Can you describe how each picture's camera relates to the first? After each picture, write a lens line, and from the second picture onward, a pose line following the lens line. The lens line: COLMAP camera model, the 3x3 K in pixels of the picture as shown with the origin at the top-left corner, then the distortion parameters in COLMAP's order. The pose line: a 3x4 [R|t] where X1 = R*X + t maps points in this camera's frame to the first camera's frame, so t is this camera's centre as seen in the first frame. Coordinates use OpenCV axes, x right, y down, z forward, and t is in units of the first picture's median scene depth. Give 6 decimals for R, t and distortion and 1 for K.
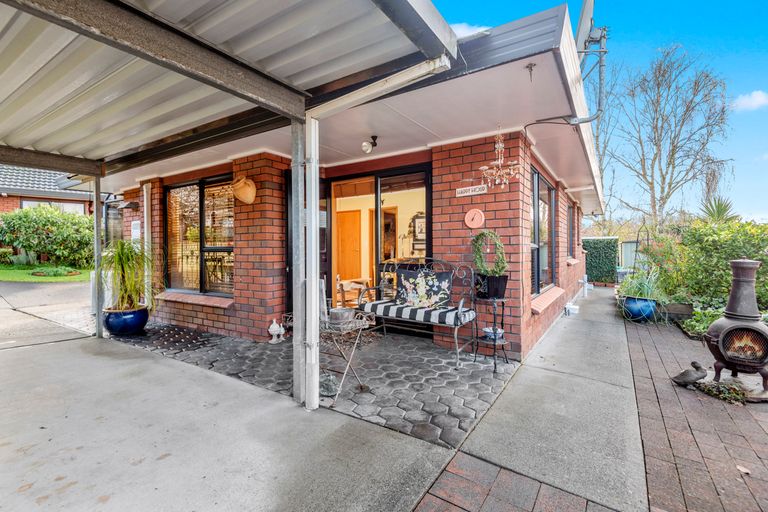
lens RADIAL K [[348.1, 0, 382.7], [0, 348.1, 251.4], [0, 0, 1]] dist [0.020226, -0.000457]
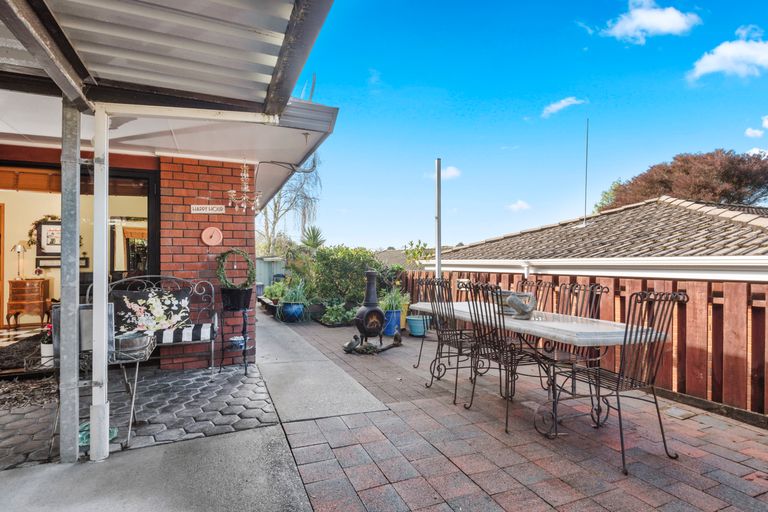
lens RADIAL K [[380.9, 0, 381.6], [0, 380.9, 260.2], [0, 0, 1]] dist [-0.003426, -0.001803]
pose [[0.545555, 0.004986, 0.838060, -0.418425], [0.011709, 0.999839, -0.013571, -0.001925], [-0.837993, 0.017216, 0.545409, -0.040589]]
